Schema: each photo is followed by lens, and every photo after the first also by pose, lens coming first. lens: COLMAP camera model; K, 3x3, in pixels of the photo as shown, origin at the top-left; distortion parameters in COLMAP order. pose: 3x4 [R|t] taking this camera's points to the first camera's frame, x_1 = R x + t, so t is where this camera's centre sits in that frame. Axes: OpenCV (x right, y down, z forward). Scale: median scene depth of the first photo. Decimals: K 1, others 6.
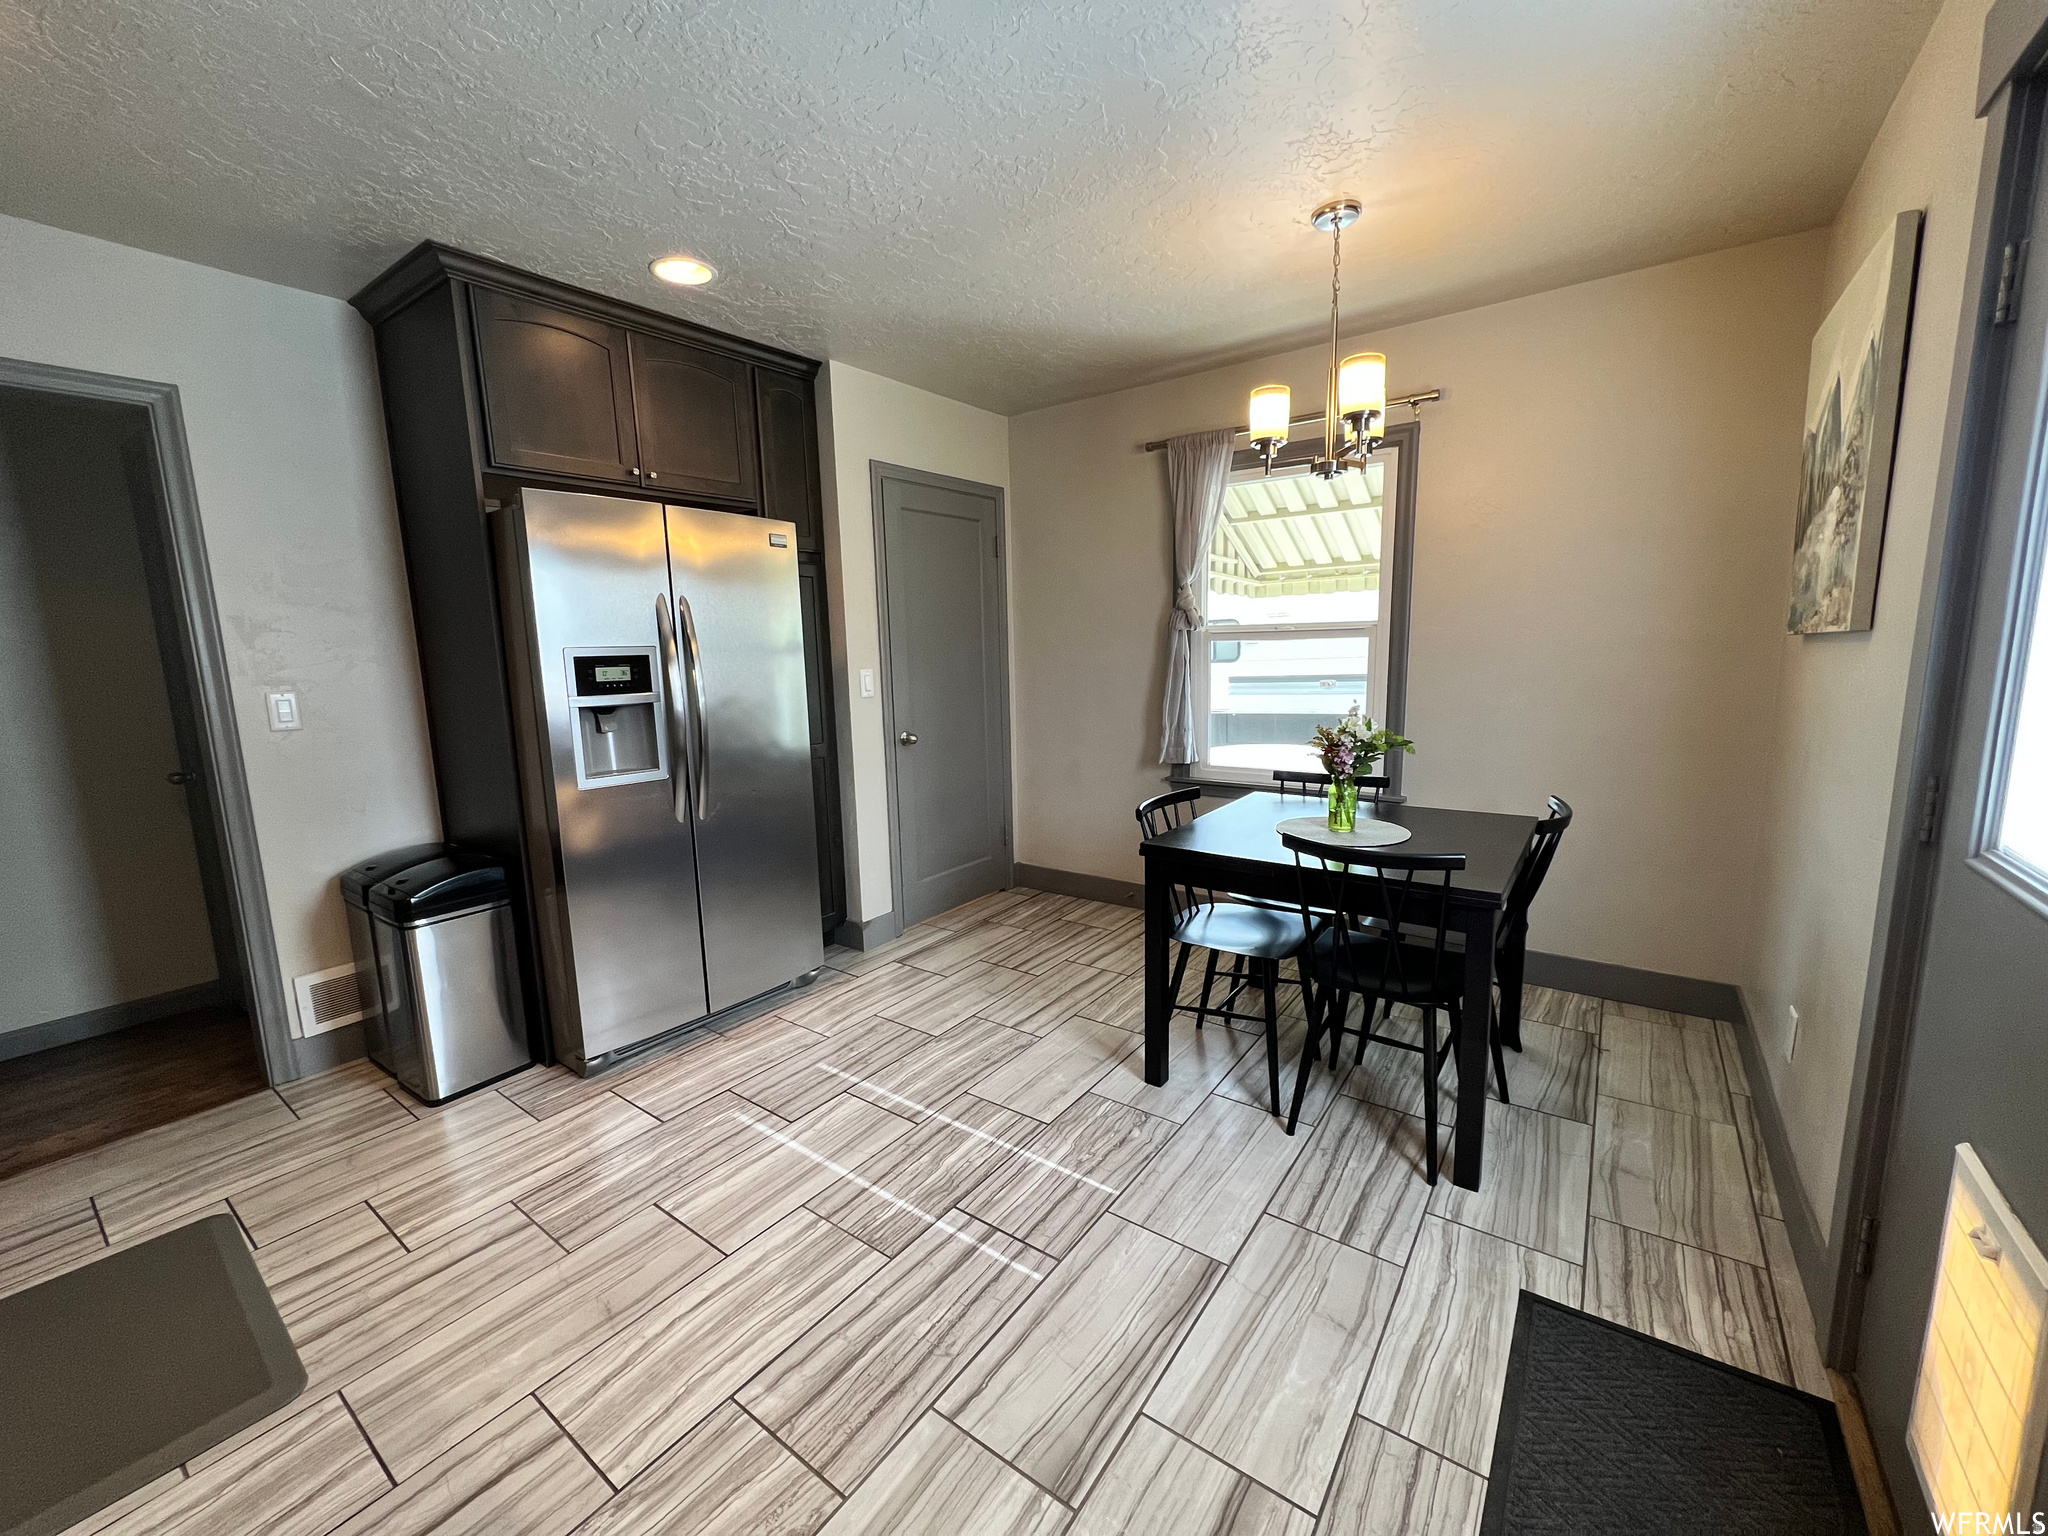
lens RADIAL K [[809.0, 0, 1024.0], [0, 809.0, 768.0], [0, 0, 1]] dist [-0.000934, -0.000289]
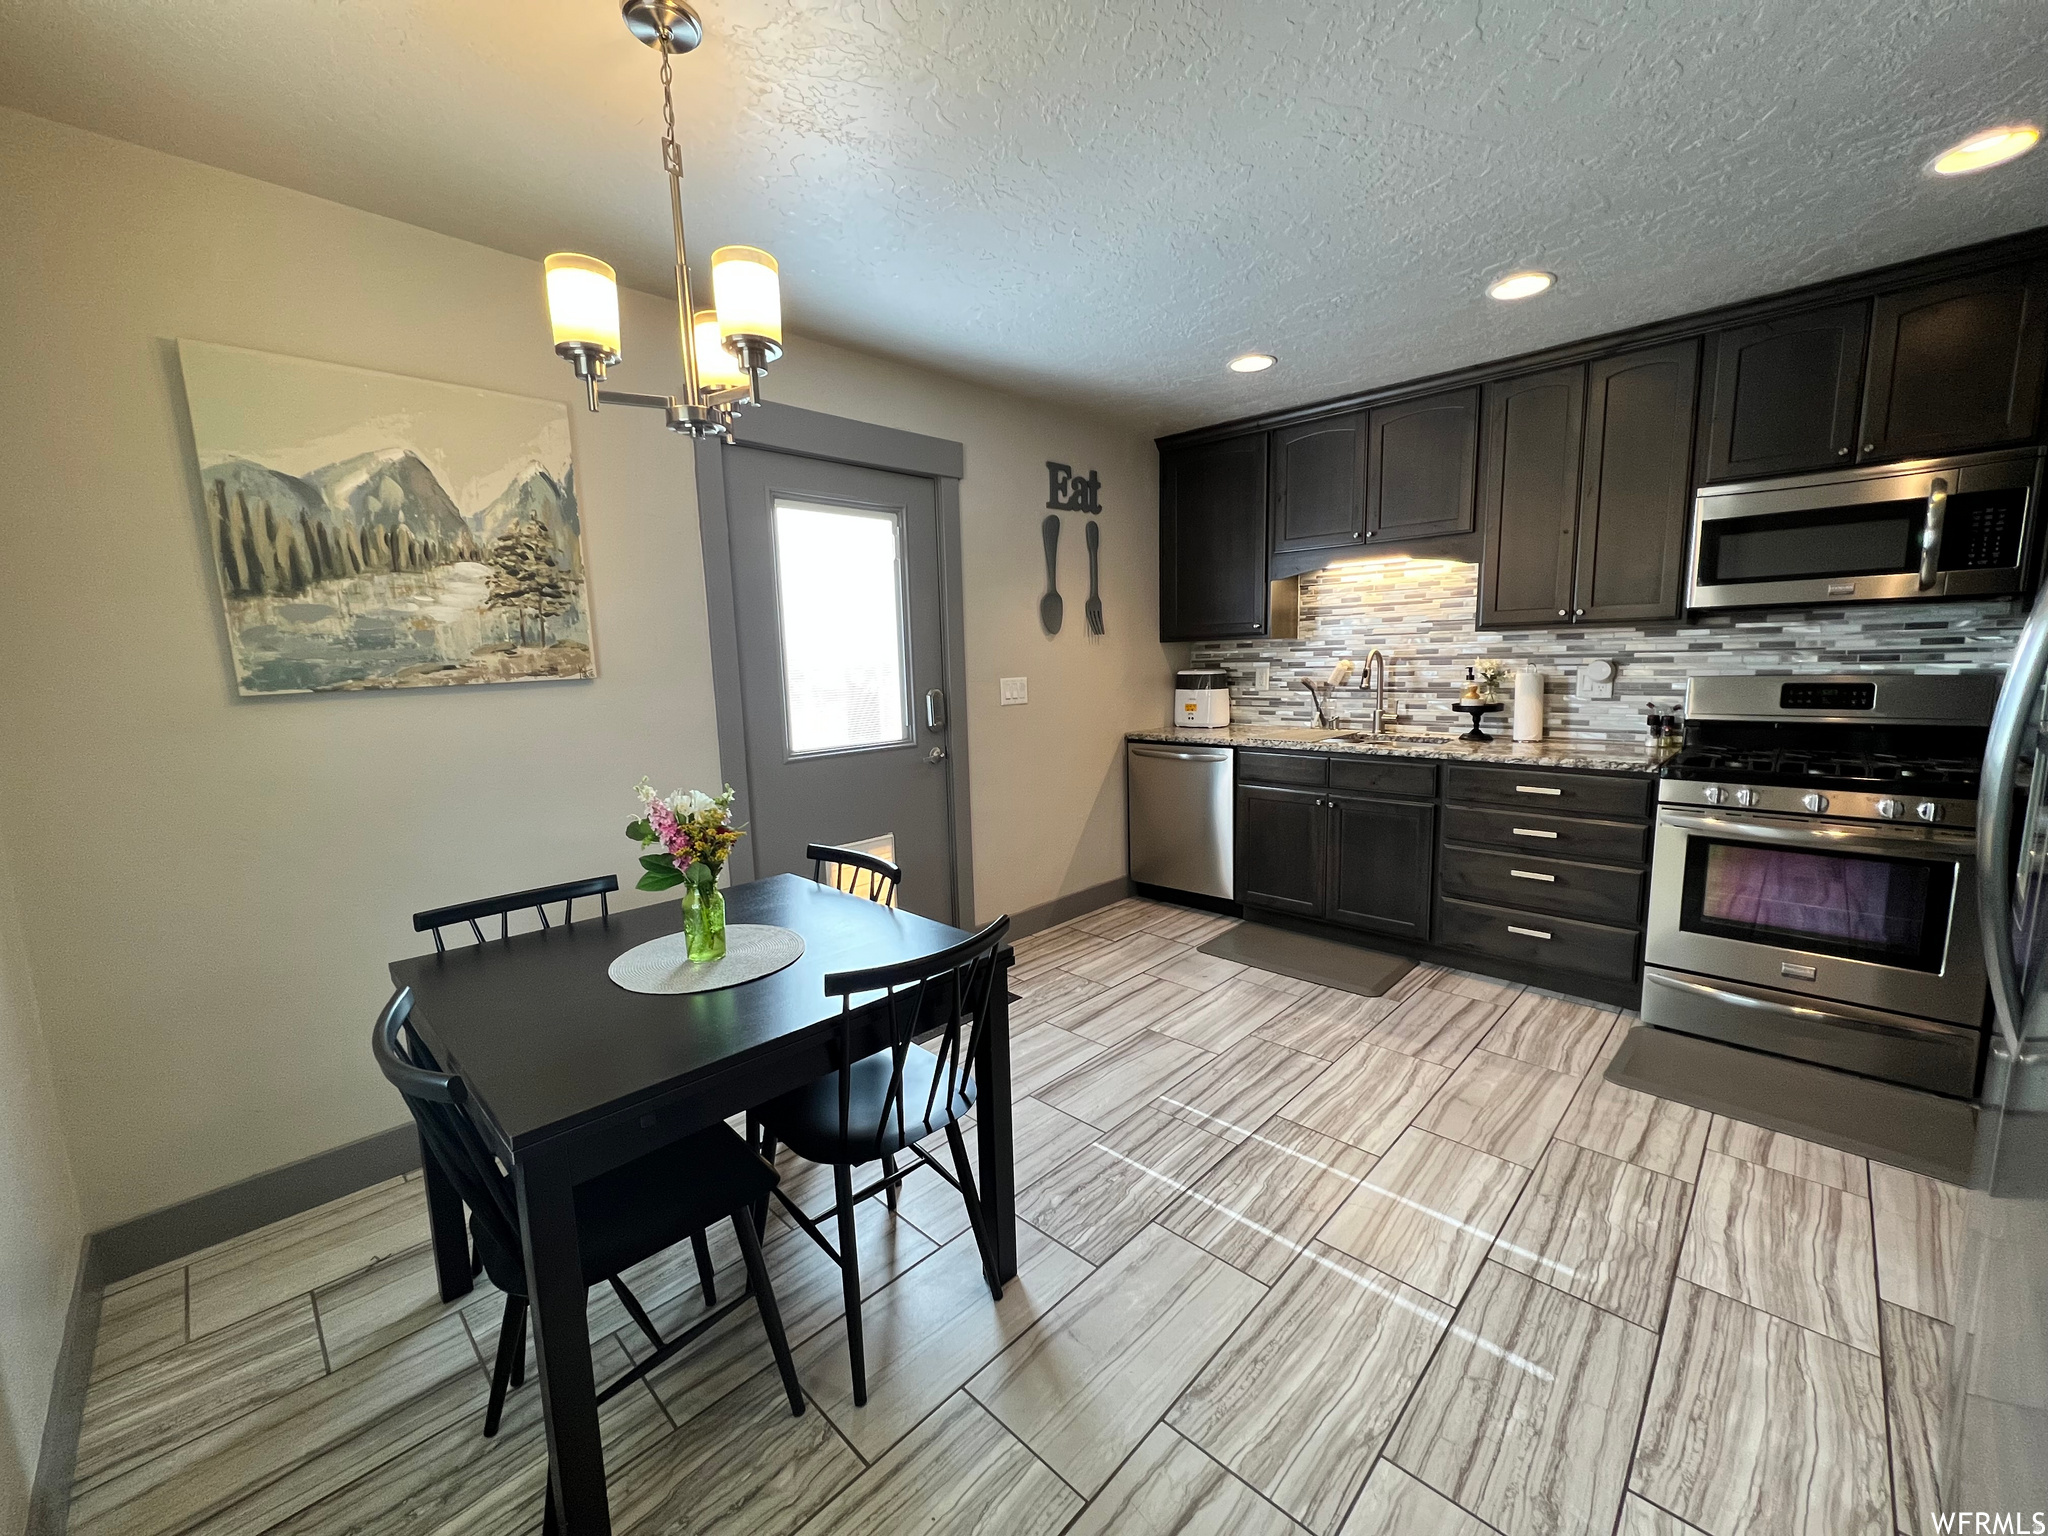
lens RADIAL K [[809.0, 0, 1024.0], [0, 809.0, 768.0], [0, 0, 1]] dist [-0.000934, -0.000289]
pose [[-0.989201, 0.024826, 0.144450, 0.034393], [0.064555, 0.958605, 0.277324, -0.296299], [-0.131586, 0.283654, -0.949855, 1.917785]]
